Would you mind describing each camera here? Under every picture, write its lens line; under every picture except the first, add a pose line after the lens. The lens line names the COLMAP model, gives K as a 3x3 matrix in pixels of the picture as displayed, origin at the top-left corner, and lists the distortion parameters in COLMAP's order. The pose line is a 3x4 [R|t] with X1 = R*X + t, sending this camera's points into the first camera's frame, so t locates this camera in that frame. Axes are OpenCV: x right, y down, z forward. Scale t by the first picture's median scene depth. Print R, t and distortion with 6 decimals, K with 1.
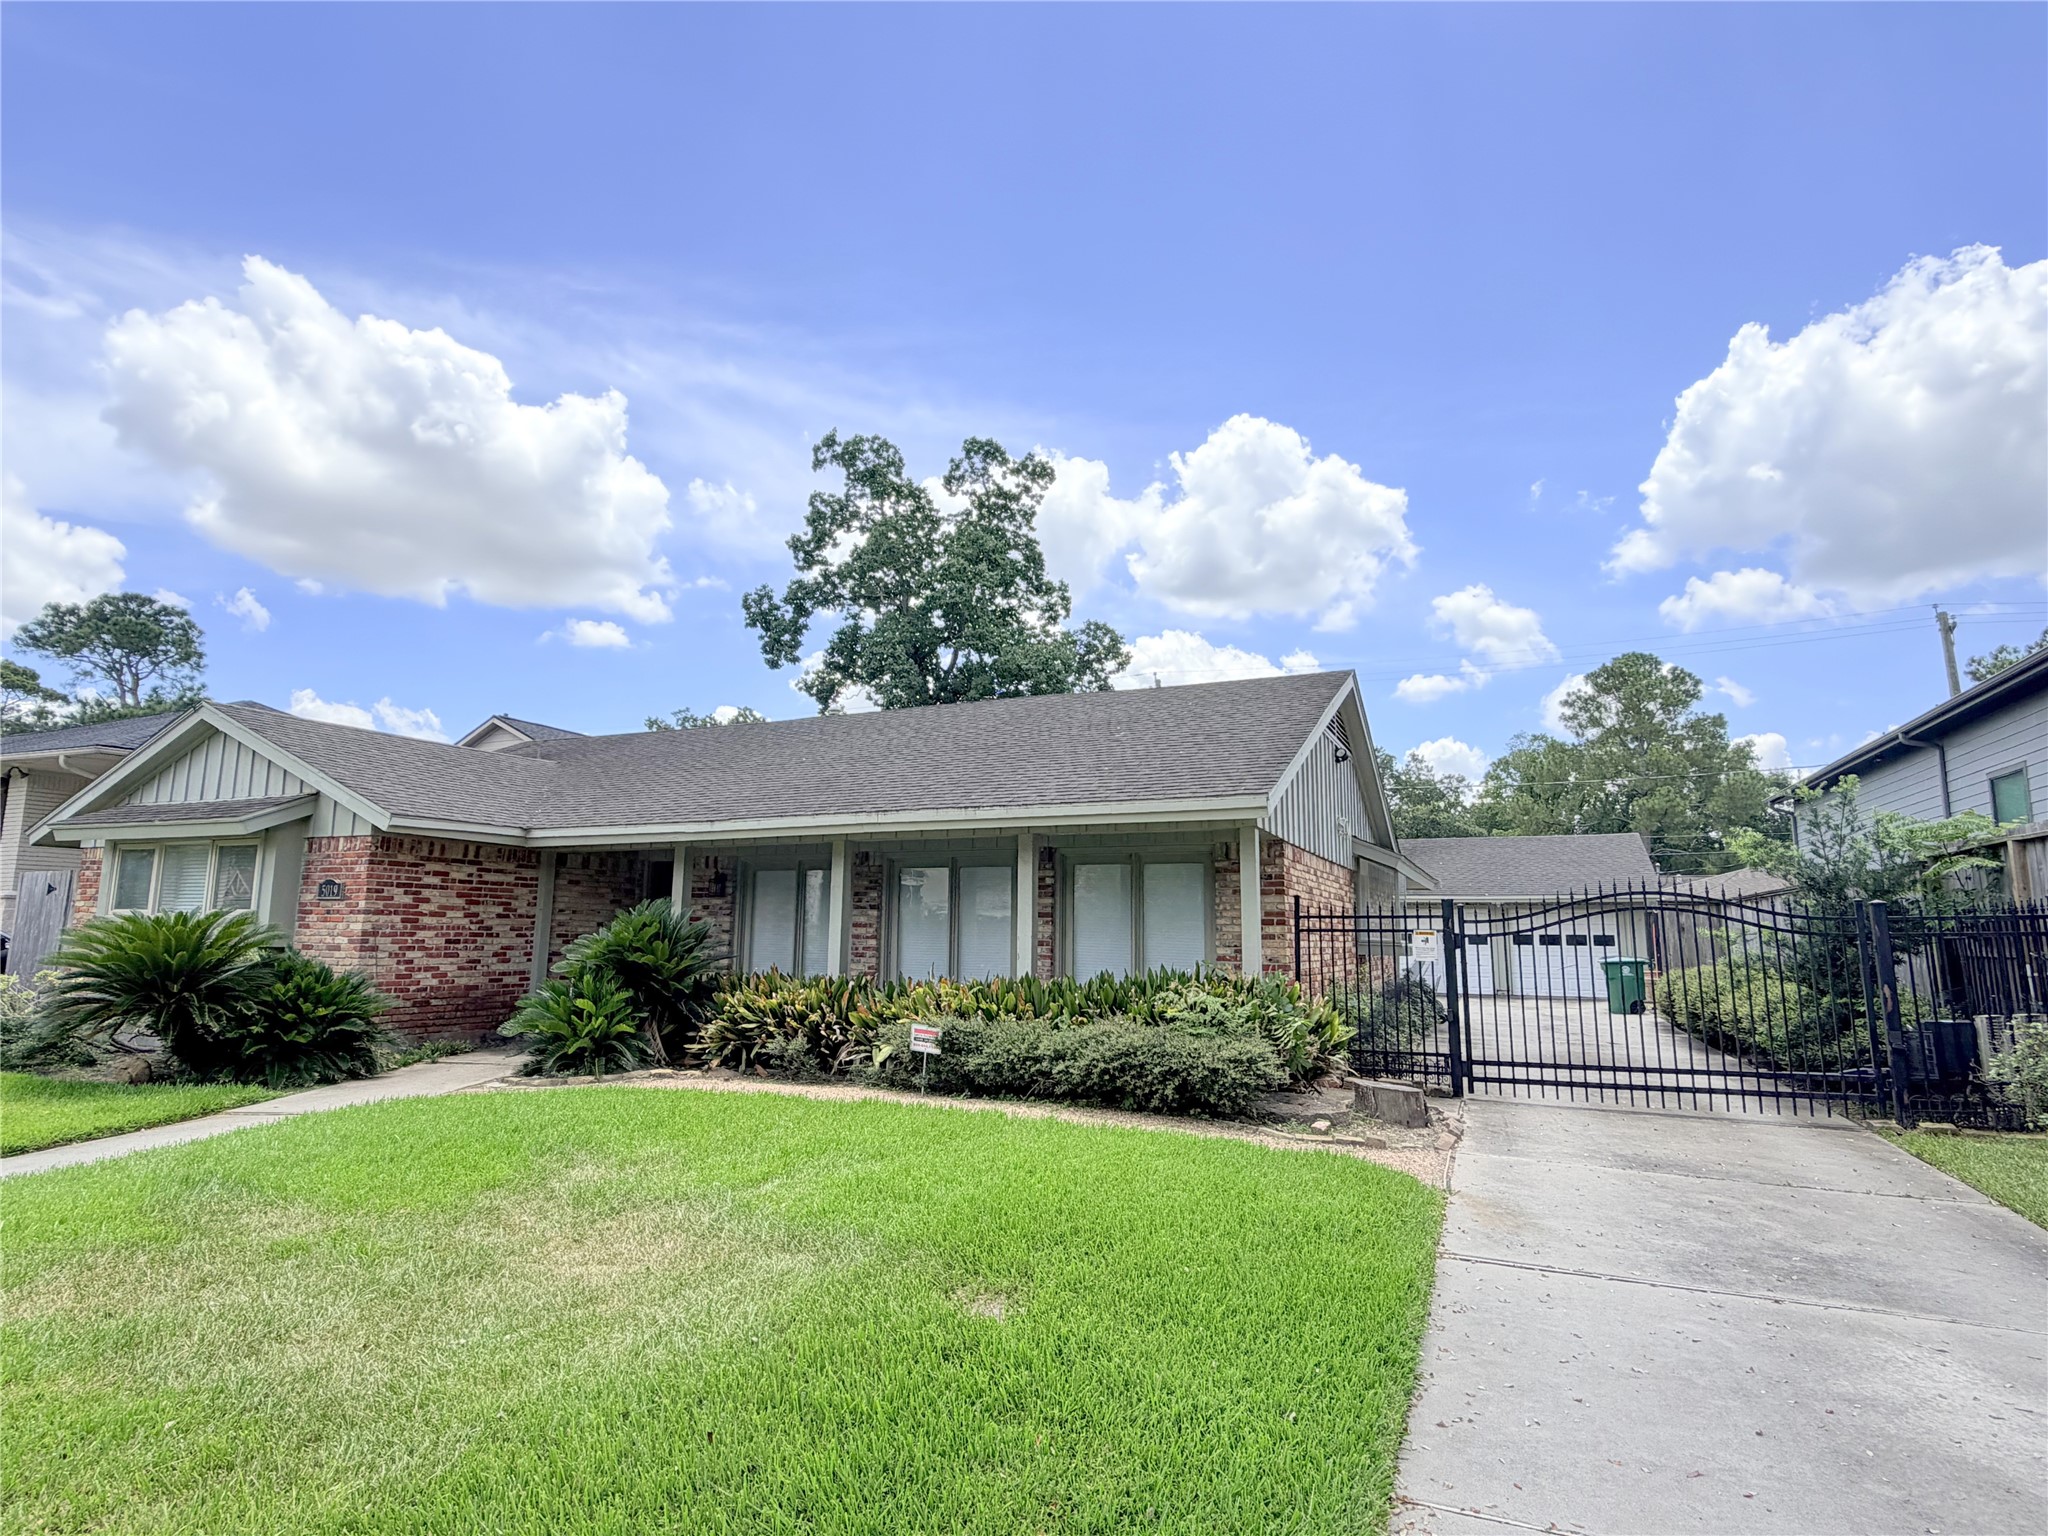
lens RADIAL K [[1085.4, 0, 1017.8], [0, 1085.4, 767.8], [0, 0, 1]] dist [-0.001116, 0.000098]
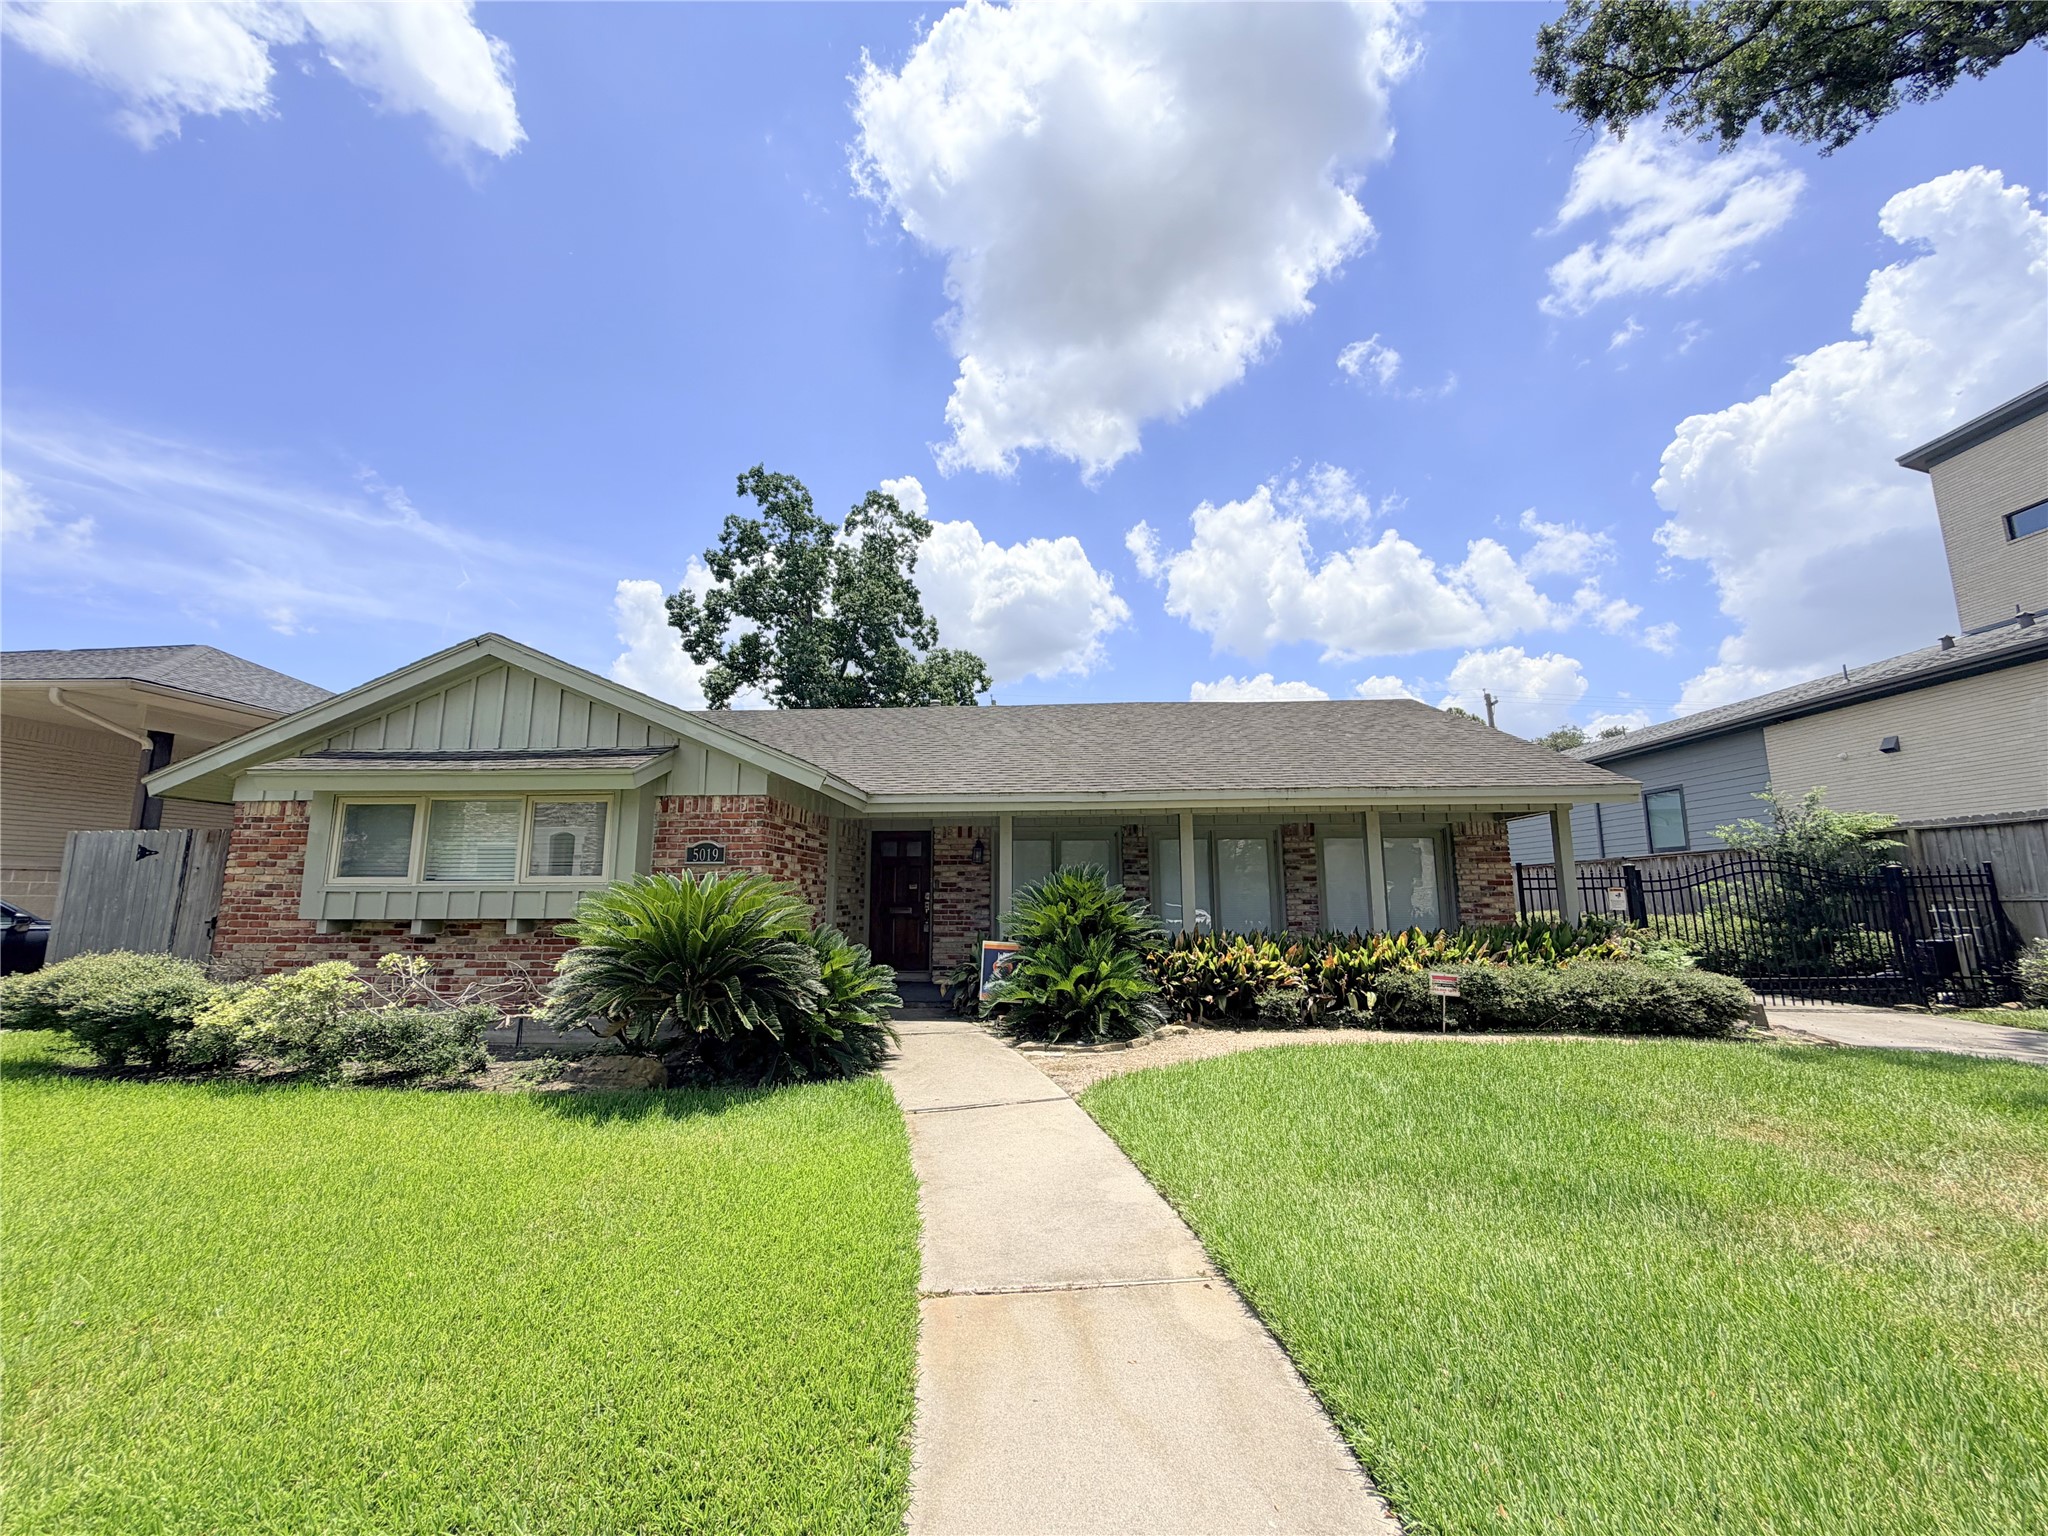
lens RADIAL K [[817.2, 0, 1016.0], [0, 817.2, 764.6], [0, 0, 1]] dist [0.001111, 0.000287]
pose [[0.933466, 0.045827, 0.355726, -0.535976], [-0.042406, 0.998949, -0.017411, 0.032392], [-0.356150, 0.001168, 0.934428, 0.223443]]
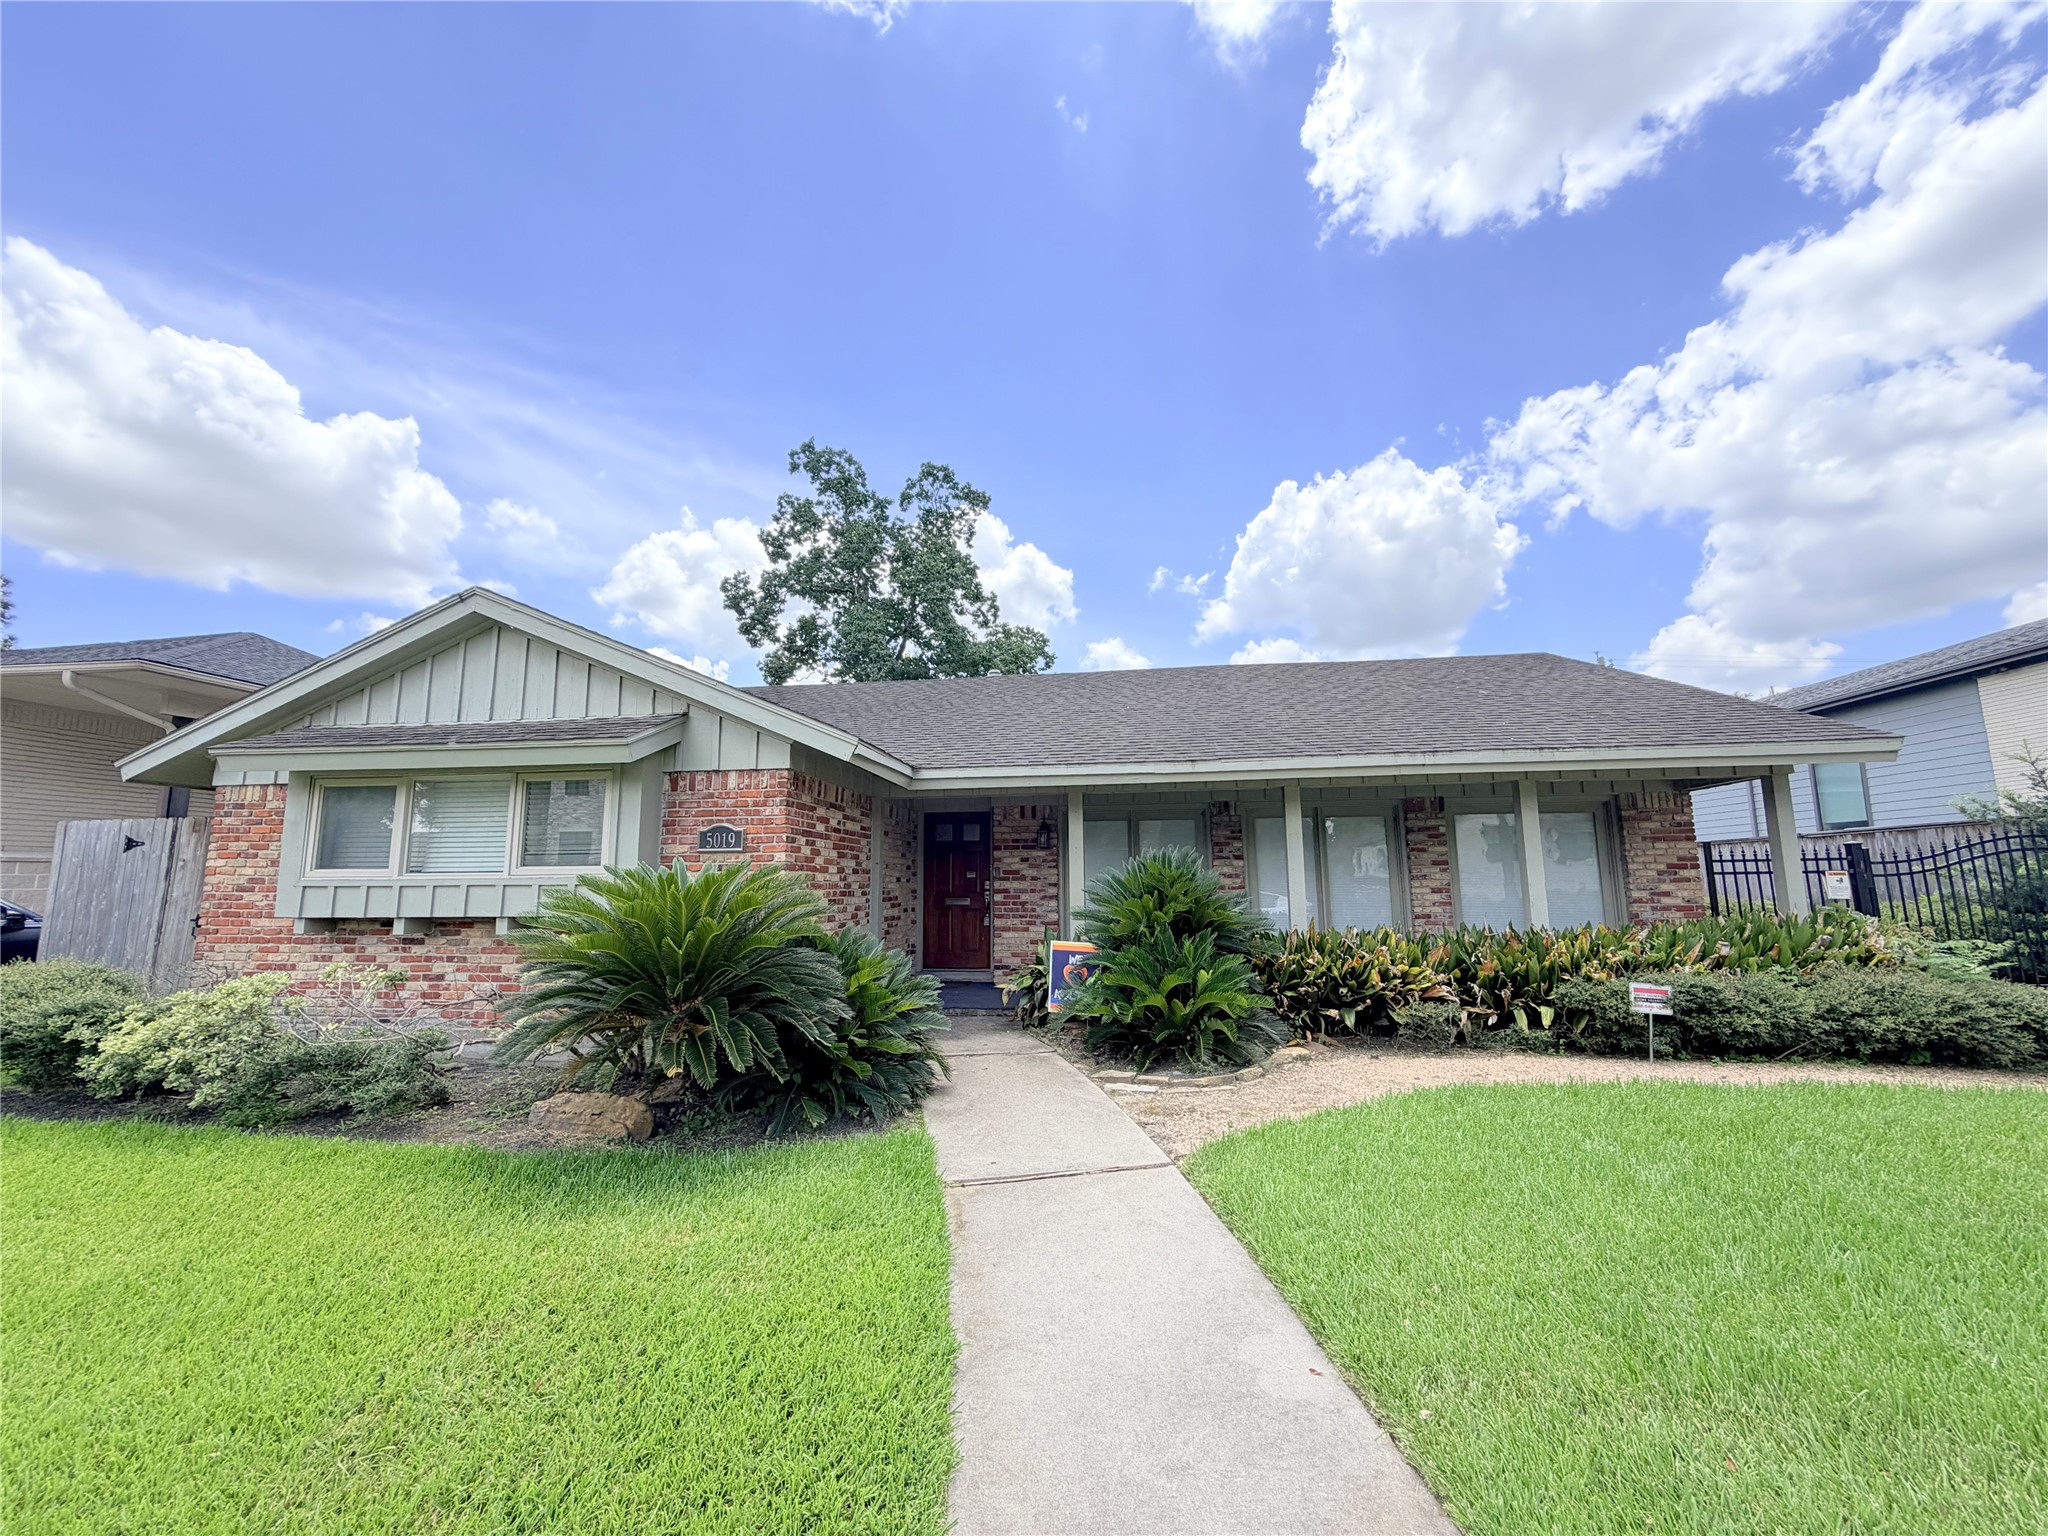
lens RADIAL K [[817.2, 0, 1016.0], [0, 817.2, 764.6], [0, 0, 1]] dist [0.001111, 0.000287]
pose [[0.959393, 0.023296, 0.281109, -0.501490], [-0.025324, 0.999673, 0.003585, 0.043917], [-0.280933, -0.010558, 0.959669, 0.323961]]
